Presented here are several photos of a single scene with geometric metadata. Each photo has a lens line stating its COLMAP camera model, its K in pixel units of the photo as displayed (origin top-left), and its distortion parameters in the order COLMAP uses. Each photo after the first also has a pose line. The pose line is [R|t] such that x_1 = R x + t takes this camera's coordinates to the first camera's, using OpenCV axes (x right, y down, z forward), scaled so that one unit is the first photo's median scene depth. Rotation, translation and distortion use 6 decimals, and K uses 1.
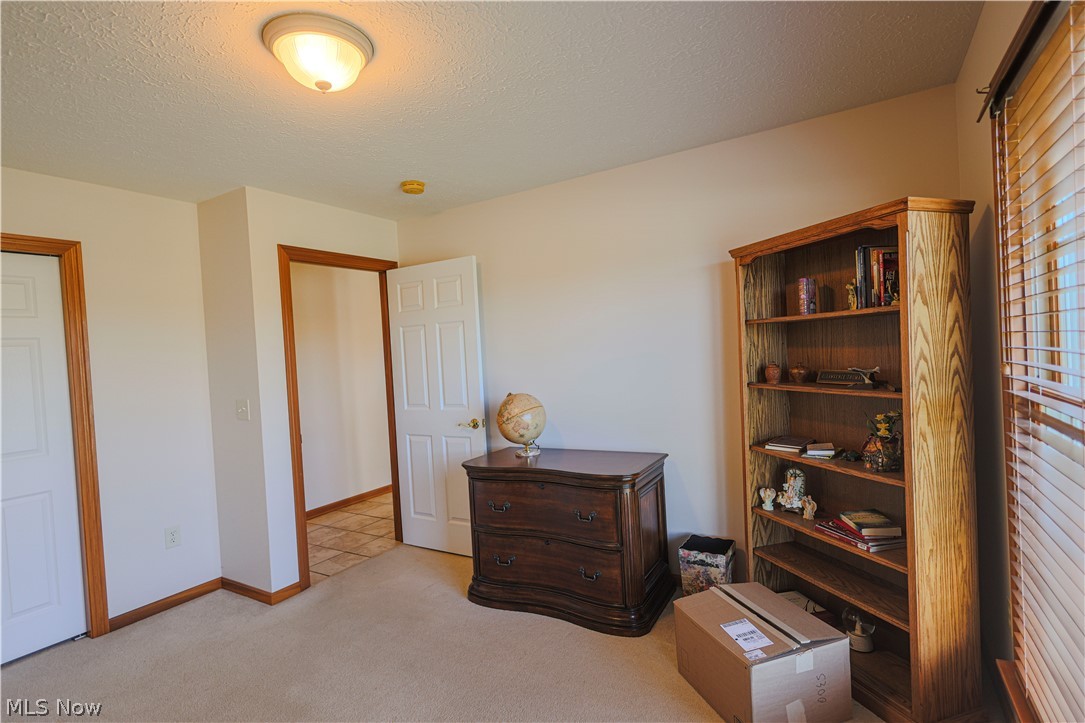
lens RADIAL K [[530.3, 0, 542.5], [0, 530.3, 361.5], [0, 0, 1]] dist [0.000508, 0.000246]
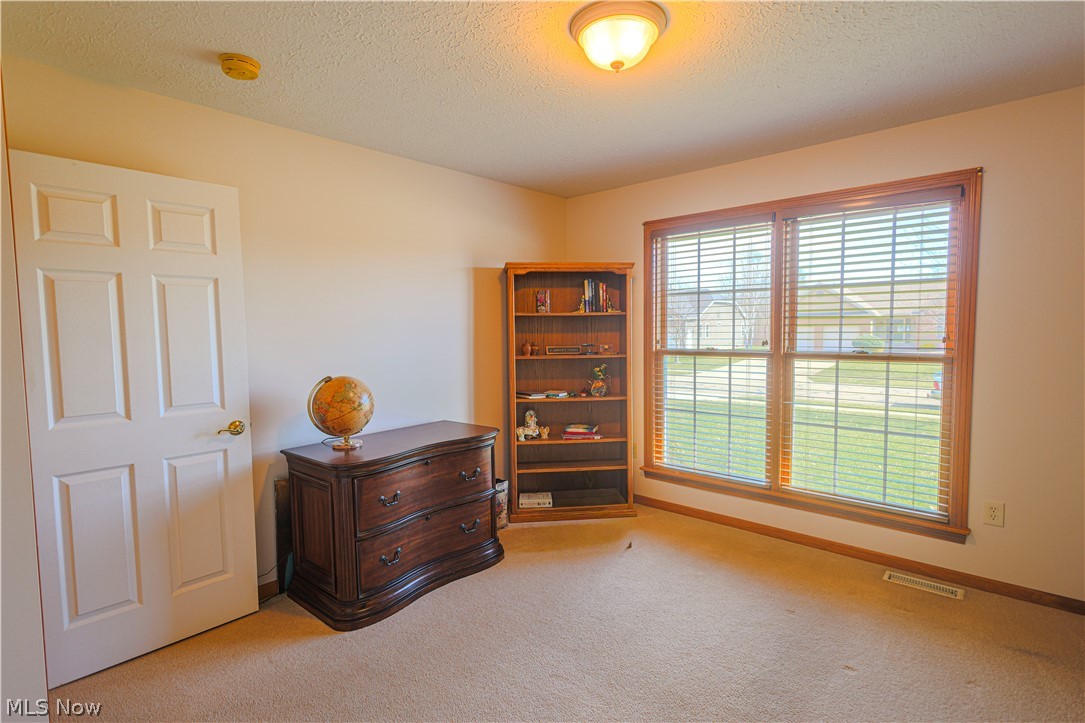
lens RADIAL K [[507.1, 0, 561.0], [0, 507.1, 359.8], [0, 0, 1]] dist [0.003213, 0.000414]
pose [[0.203474, -0.010759, 0.979021, -0.908128], [0.022904, 0.999718, 0.006226, 0.042997], [-0.978812, 0.021157, 0.203663, 0.572613]]
